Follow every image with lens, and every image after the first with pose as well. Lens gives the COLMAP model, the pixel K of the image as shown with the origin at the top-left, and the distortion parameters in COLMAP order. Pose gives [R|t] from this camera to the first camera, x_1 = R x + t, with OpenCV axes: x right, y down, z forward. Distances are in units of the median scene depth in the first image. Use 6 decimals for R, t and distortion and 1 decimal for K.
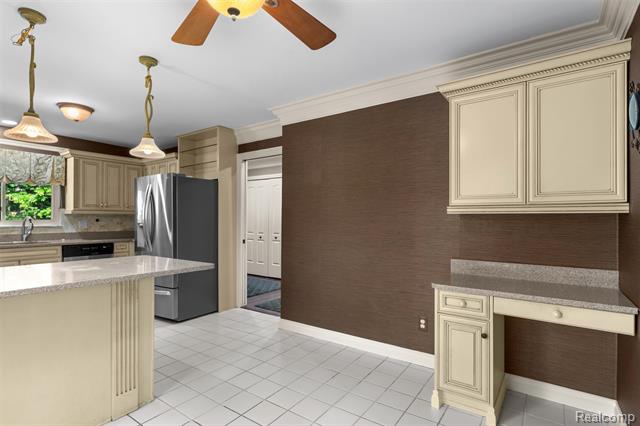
lens RADIAL K [[322.7, 0, 320.8], [0, 322.7, 217.0], [0, 0, 1]] dist [0.000490, -0.000116]
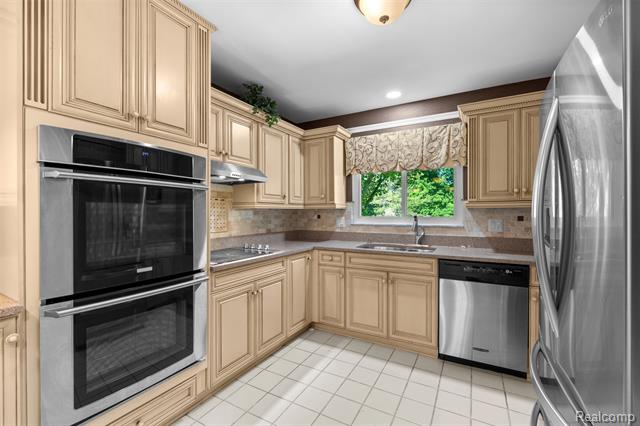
lens RADIAL K [[282.3, 0, 321.3], [0, 282.3, 213.2], [0, 0, 1]] dist [0.000726, 0.000998]
pose [[0.106824, 0.000260, -0.994278, -0.250552], [0.004818, 0.999988, 0.000779, -0.001340], [0.994266, -0.004874, 0.106821, 0.646270]]
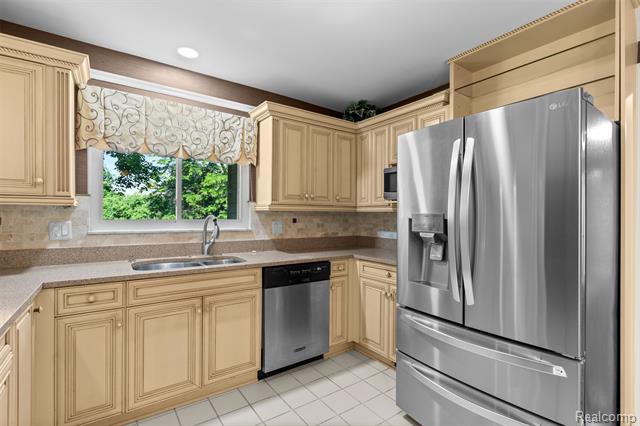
lens RADIAL K [[301.6, 0, 323.9], [0, 301.6, 214.9], [0, 0, 1]] dist [0.001860, 0.000597]
pose [[0.946335, 0.007284, -0.323105, -0.481302], [-0.006863, 0.999973, 0.002442, -0.003255], [0.323114, -0.000093, 0.946360, 0.489257]]
